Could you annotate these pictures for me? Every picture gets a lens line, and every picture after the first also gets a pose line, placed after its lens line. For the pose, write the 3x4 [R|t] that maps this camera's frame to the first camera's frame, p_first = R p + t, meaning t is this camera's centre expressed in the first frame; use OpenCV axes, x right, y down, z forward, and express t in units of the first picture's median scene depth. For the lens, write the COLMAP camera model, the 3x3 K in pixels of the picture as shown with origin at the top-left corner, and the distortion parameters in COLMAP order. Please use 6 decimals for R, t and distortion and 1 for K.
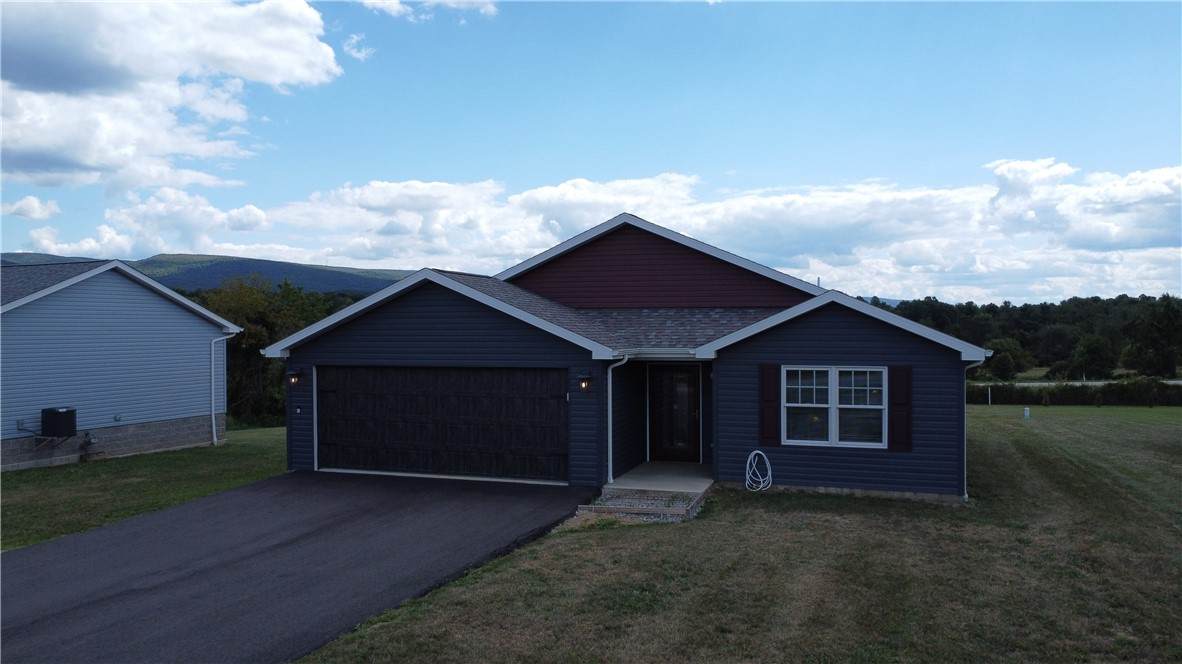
lens RADIAL K [[862.6, 0, 591.0], [0, 862.6, 332.0], [0, 0, 1]] dist [-0.010846, -0.041756]
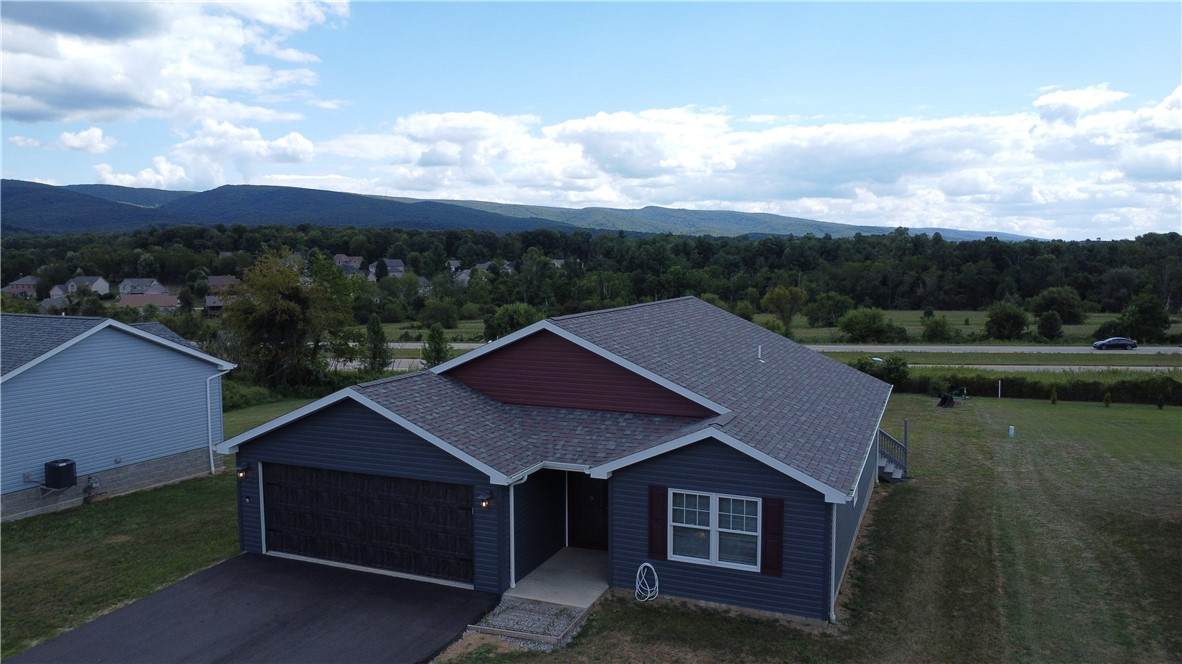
lens RADIAL K [[862.6, 0, 591.0], [0, 862.6, 332.0], [0, 0, 1]] dist [-0.010846, -0.041756]
pose [[0.997689, 0.009410, -0.067297, 0.177636], [-0.003876, 0.996633, 0.081899, -0.220764], [0.067841, -0.081449, 0.994366, -0.054682]]
